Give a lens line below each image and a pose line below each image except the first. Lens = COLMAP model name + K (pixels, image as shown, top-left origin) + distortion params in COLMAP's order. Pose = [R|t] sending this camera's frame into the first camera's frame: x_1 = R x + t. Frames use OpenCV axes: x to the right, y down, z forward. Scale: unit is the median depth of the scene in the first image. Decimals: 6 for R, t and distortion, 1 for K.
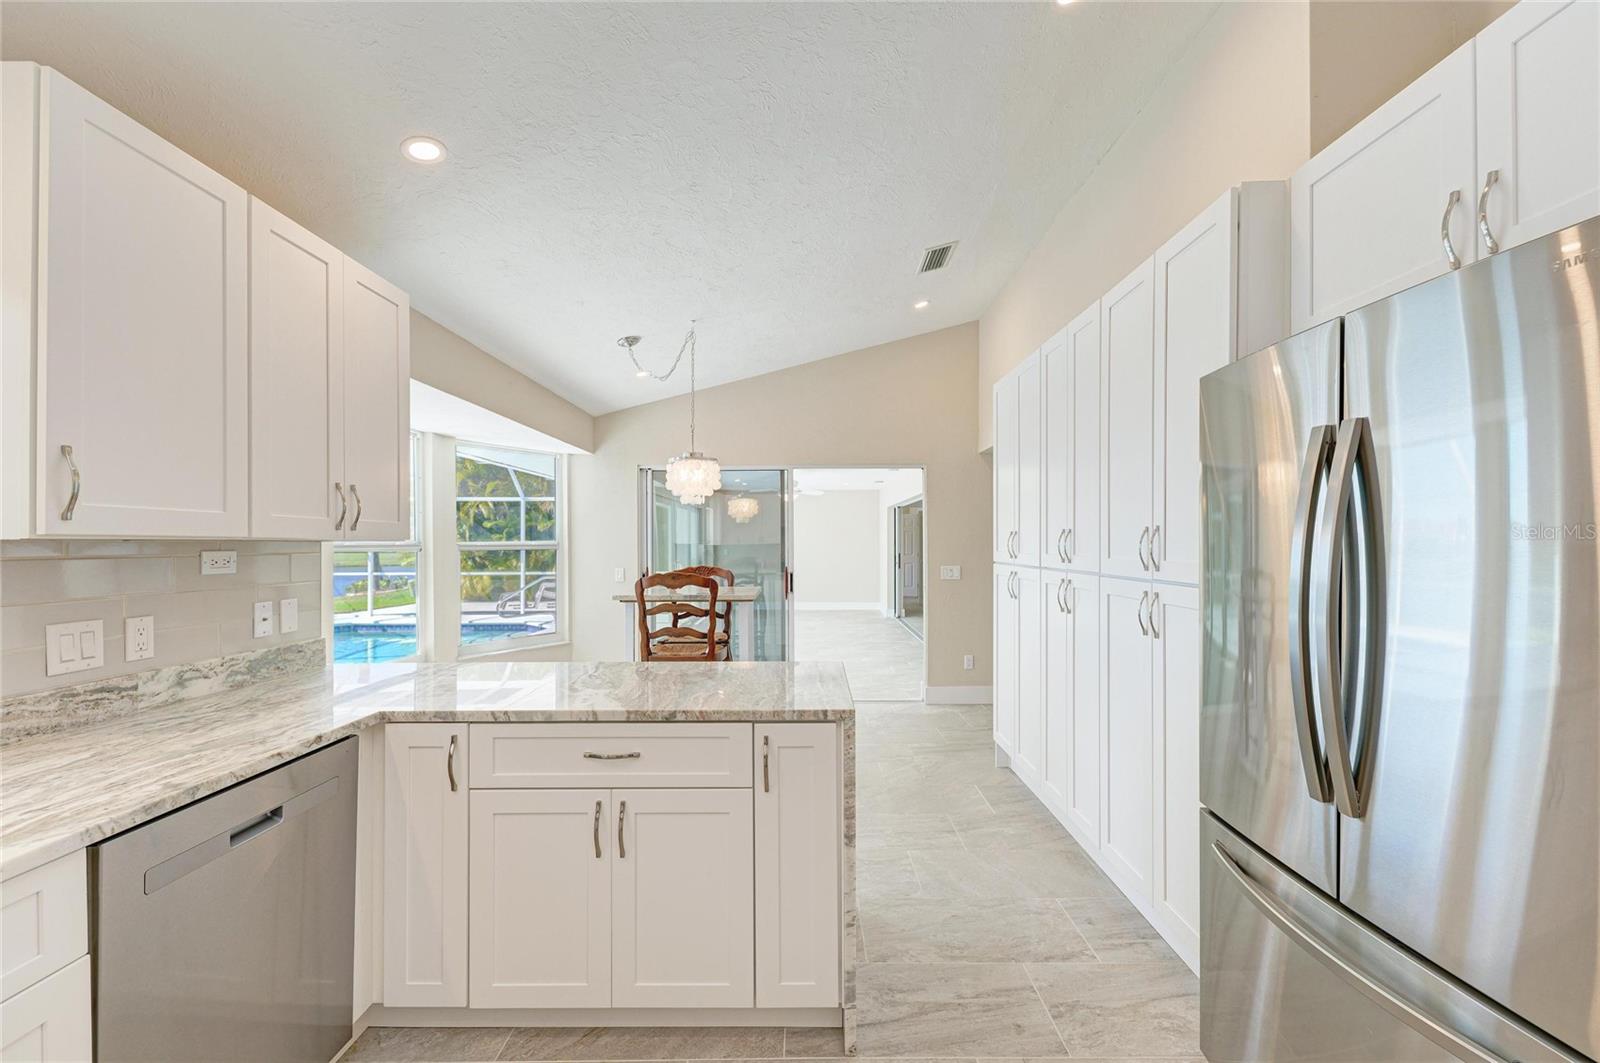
lens RADIAL K [[634.7, 0, 810.1], [0, 634.7, 541.8], [0, 0, 1]] dist [0.013287, -0.006639]
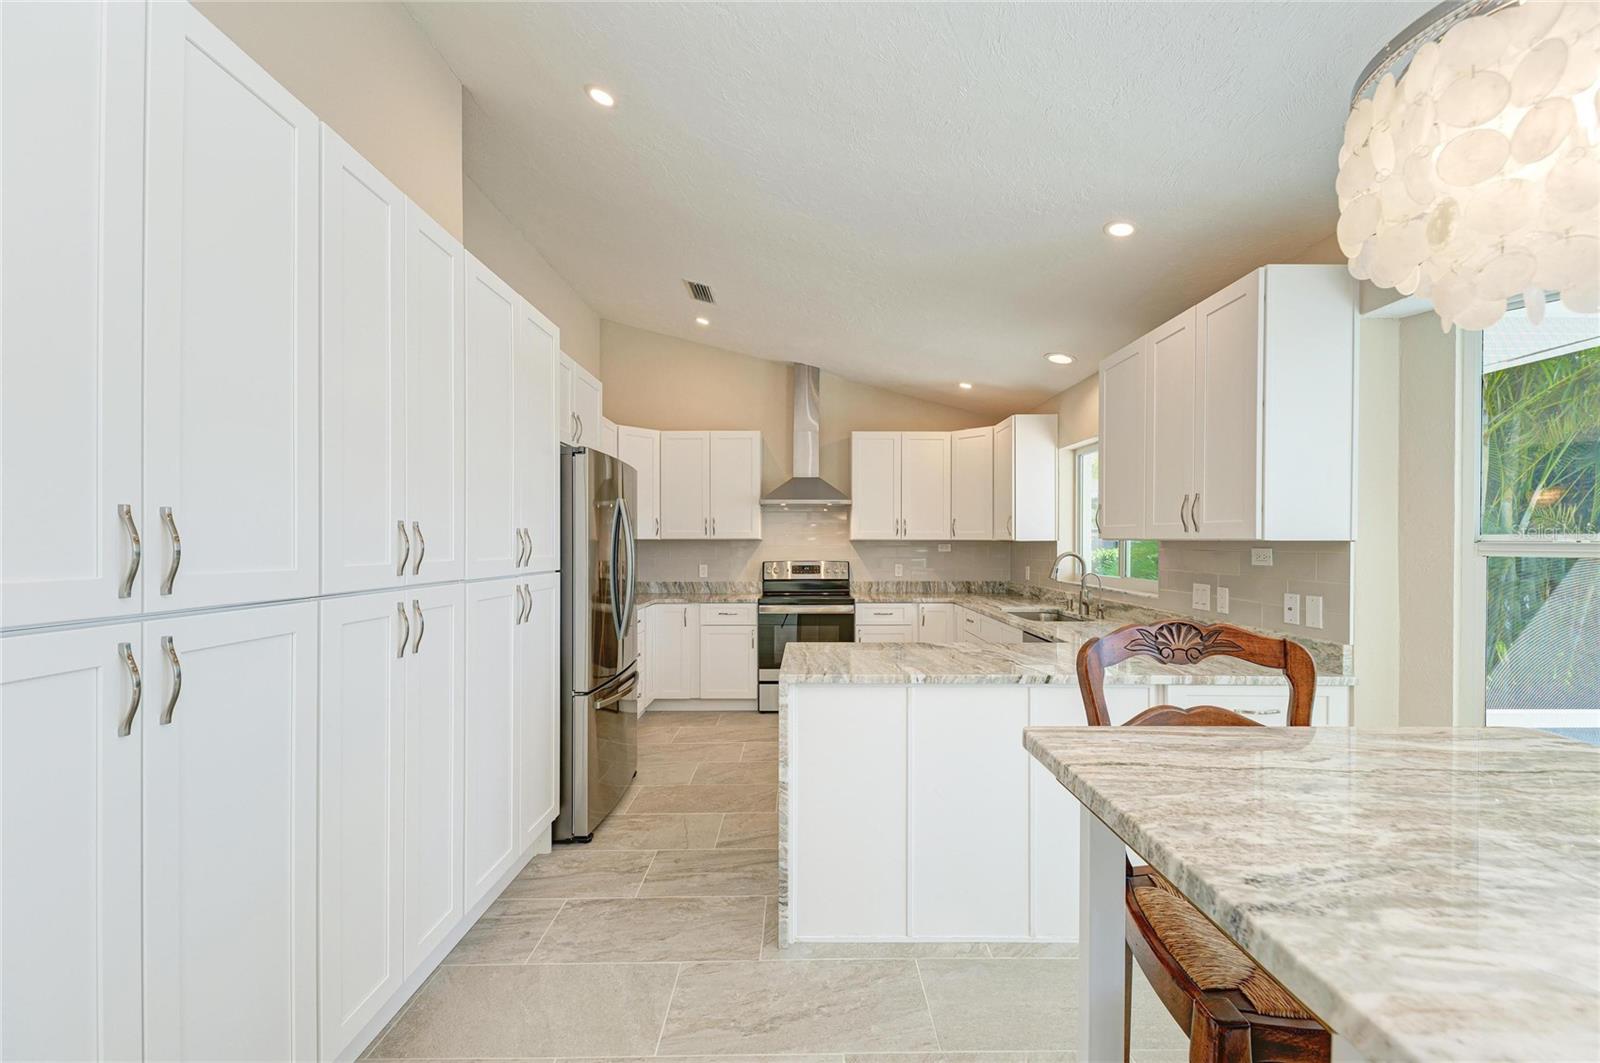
lens RADIAL K [[642.0, 0, 804.1], [0, 642.0, 547.2], [0, 0, 1]] dist [0.007991, -0.000083]
pose [[-0.999983, 0.001026, 0.005768, 0.012395], [0.001064, 0.999978, 0.006506, 0.002518], [-0.005762, 0.006512, -0.999962, 2.285550]]
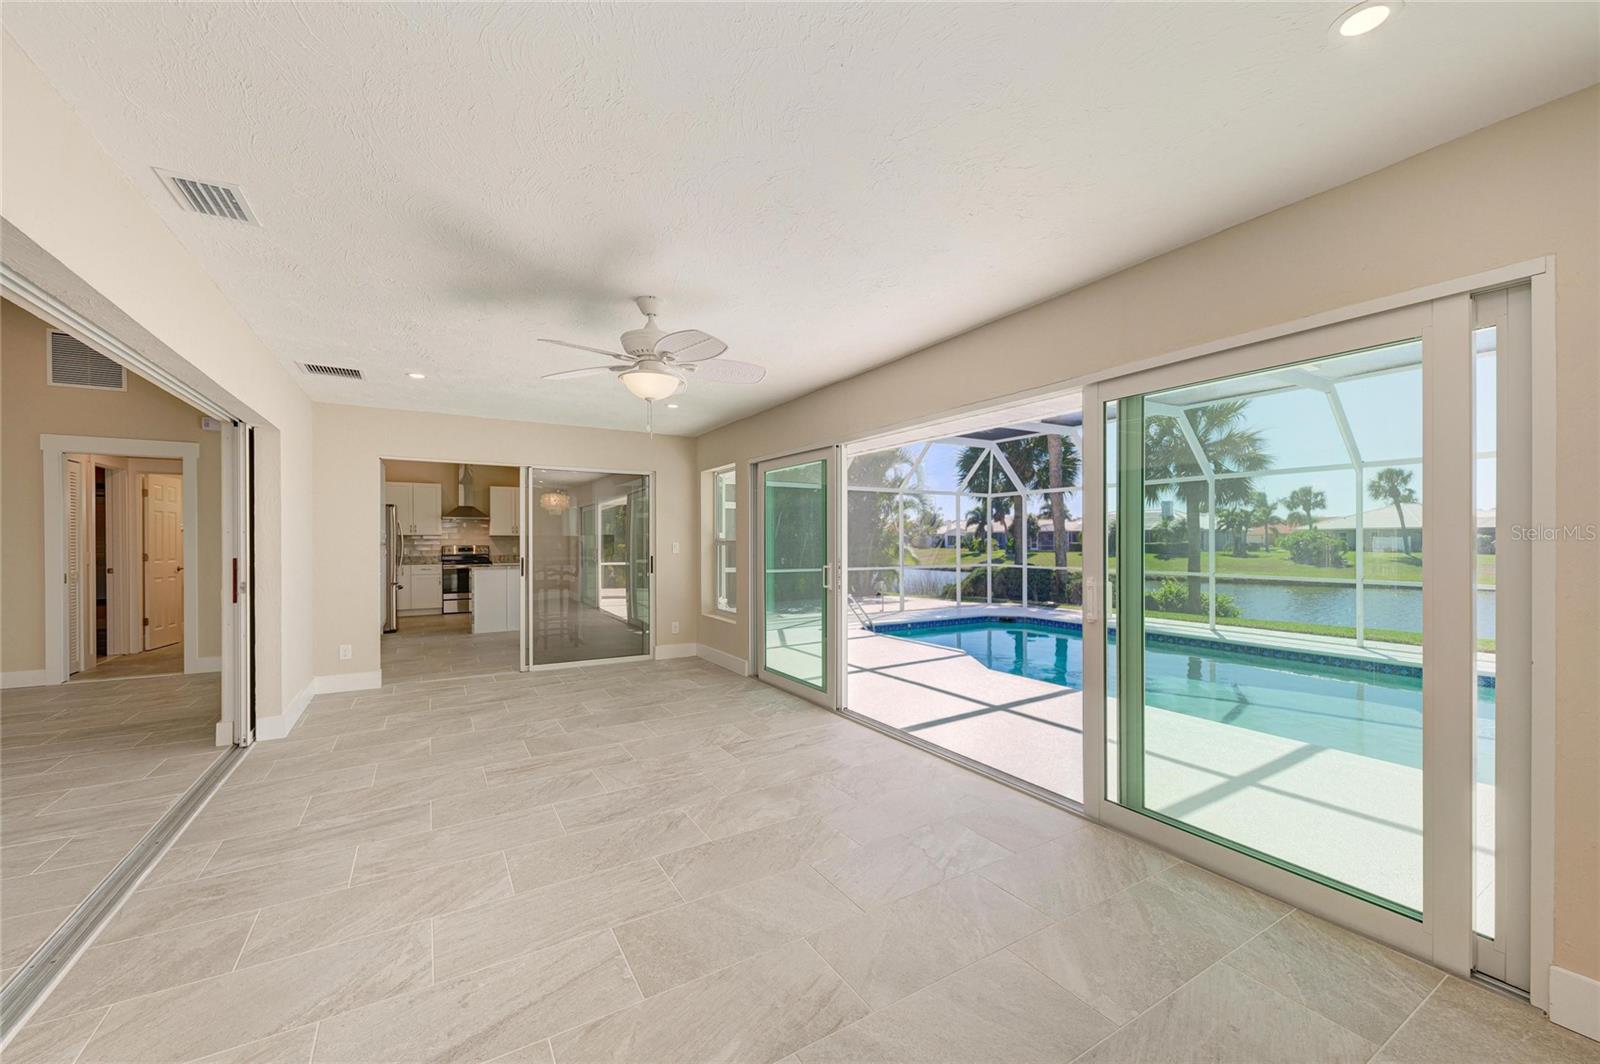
lens RADIAL K [[618.8, 0, 802.0], [0, 618.8, 543.3], [0, 0, 1]] dist [0.024360, -0.010801]
pose [[-0.860123, 0.004582, -0.510065, 0.289276], [0.003896, 0.999989, 0.002413, 0.060762], [0.510071, 0.000088, -0.860132, 6.095731]]
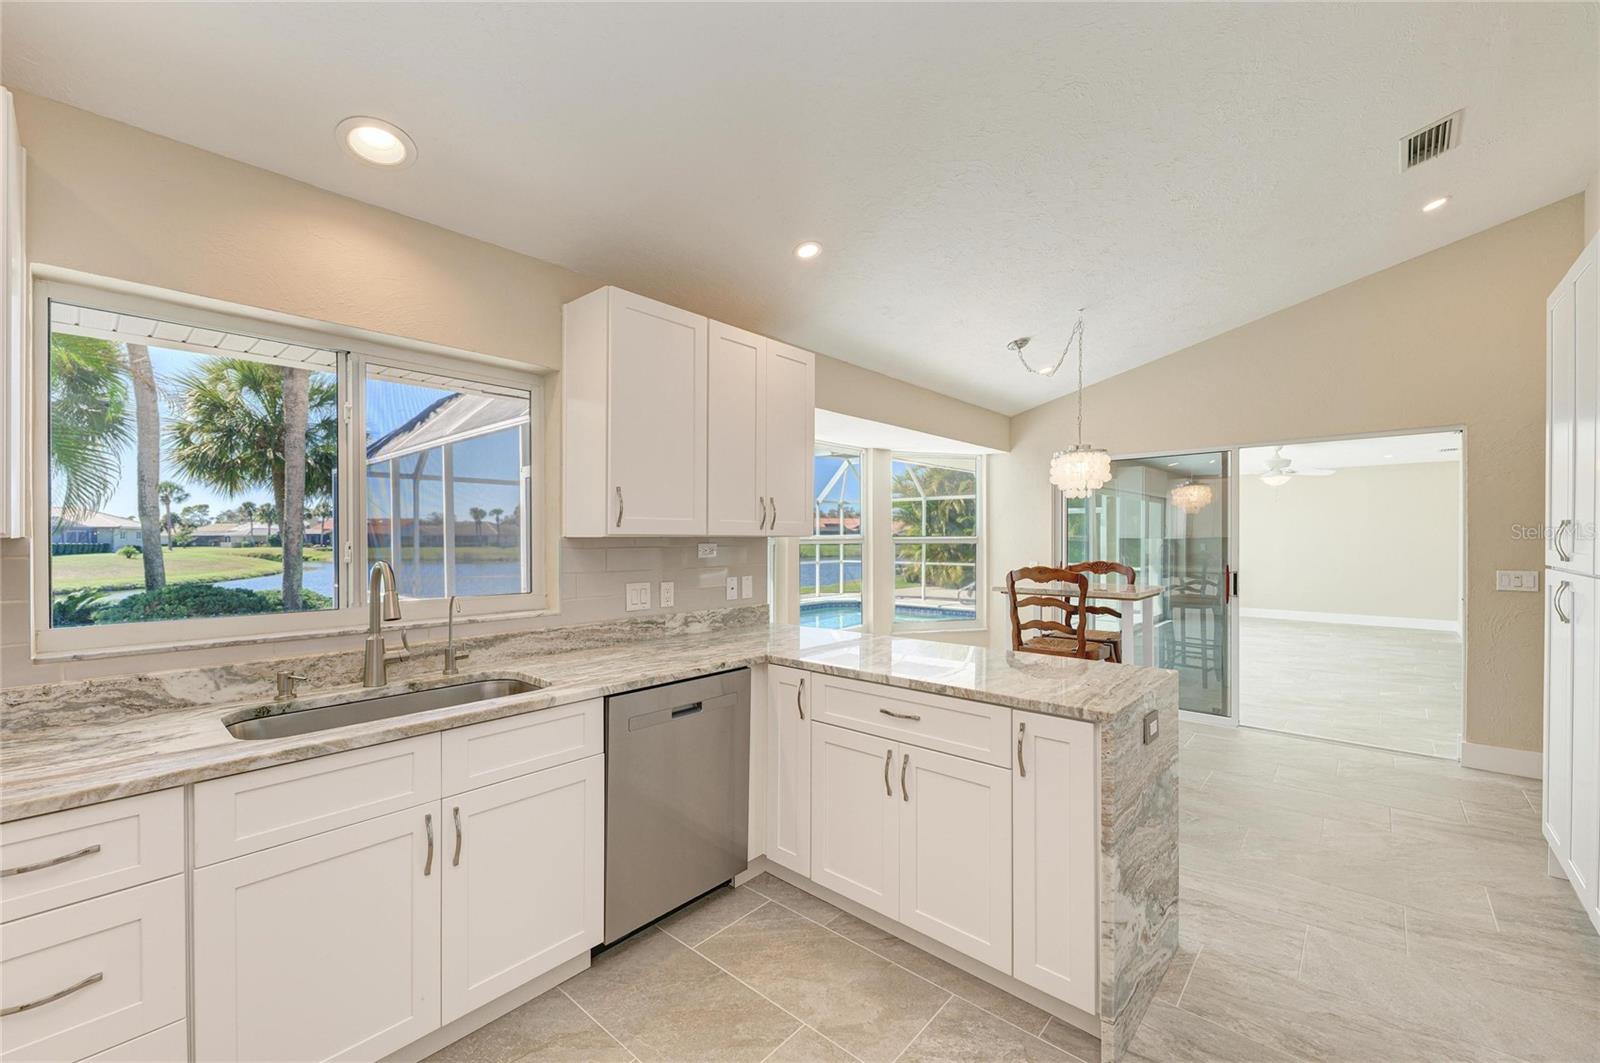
lens RADIAL K [[638.5, 0, 814.2], [0, 638.5, 534.4], [0, 0, 1]] dist [0.003991, 0.000251]
pose [[0.750303, -0.003475, -0.661085, 0.317594], [0.002674, 0.999994, -0.002221, -0.003486], [0.661088, -0.000101, 0.750308, -0.014555]]
